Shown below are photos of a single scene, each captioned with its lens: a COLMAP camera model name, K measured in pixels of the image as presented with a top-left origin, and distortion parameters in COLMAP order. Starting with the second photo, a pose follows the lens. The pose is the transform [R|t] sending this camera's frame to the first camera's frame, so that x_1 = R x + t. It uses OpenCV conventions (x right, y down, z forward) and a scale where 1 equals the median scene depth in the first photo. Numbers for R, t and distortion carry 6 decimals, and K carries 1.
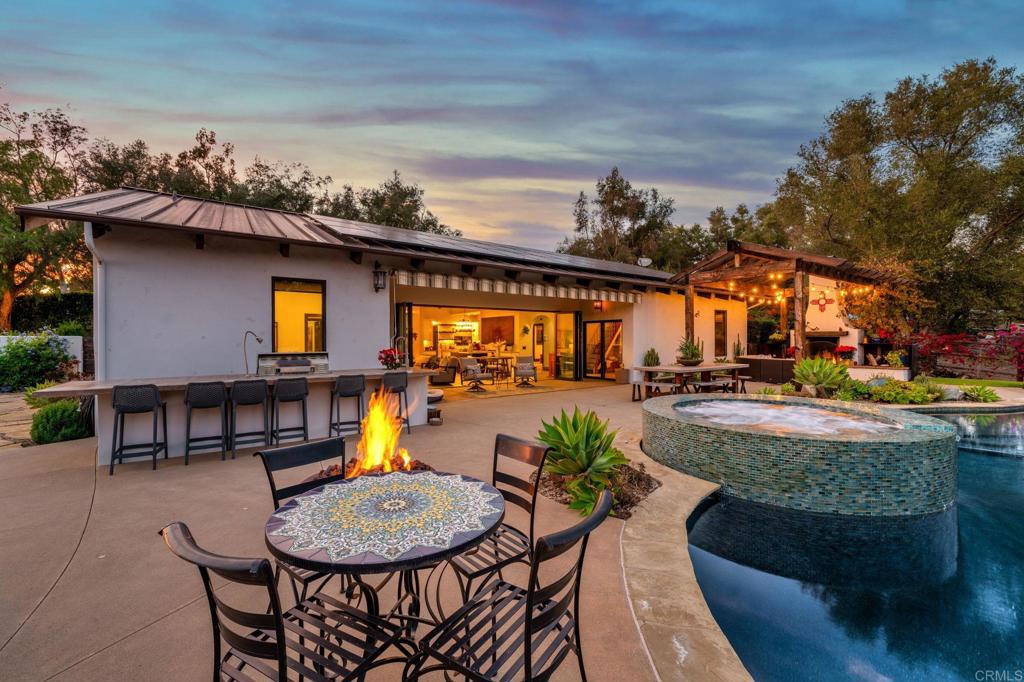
lens RADIAL K [[417.4, 0, 516.6], [0, 417.4, 336.4], [0, 0, 1]] dist [0.000545, 0.000197]
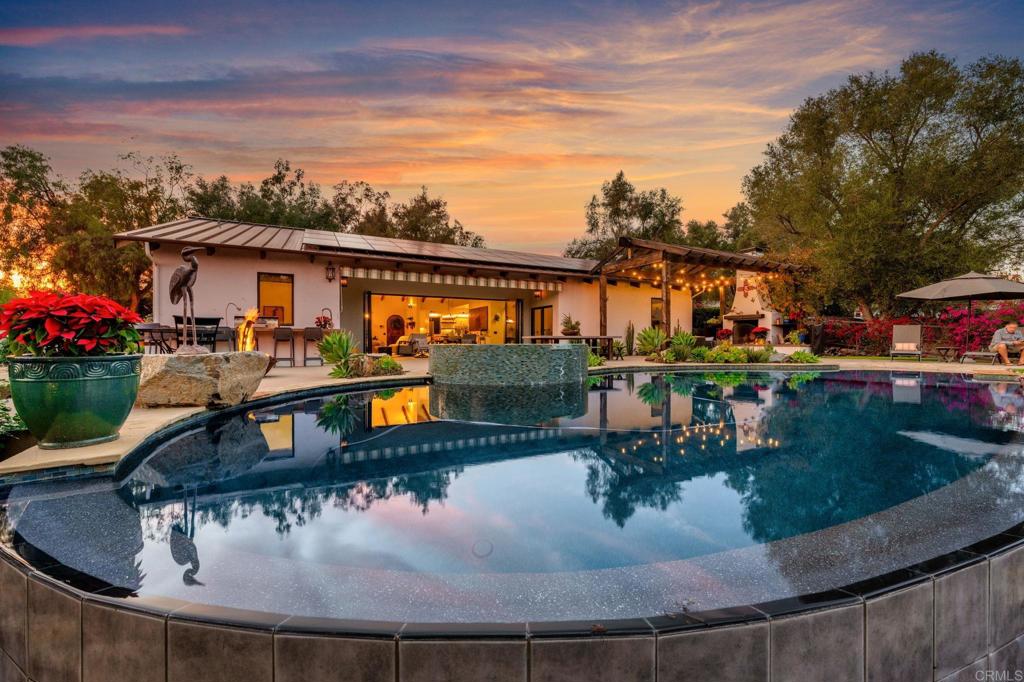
lens RADIAL K [[405.7, 0, 512.0], [0, 405.7, 341.0], [0, 0, 1]] dist [0.000724, 0.000015]
pose [[0.988551, 0.000809, -0.150885, 0.172939], [0.000413, 0.999967, 0.008072, 0.030411], [0.150886, -0.008042, 0.988518, -0.107784]]
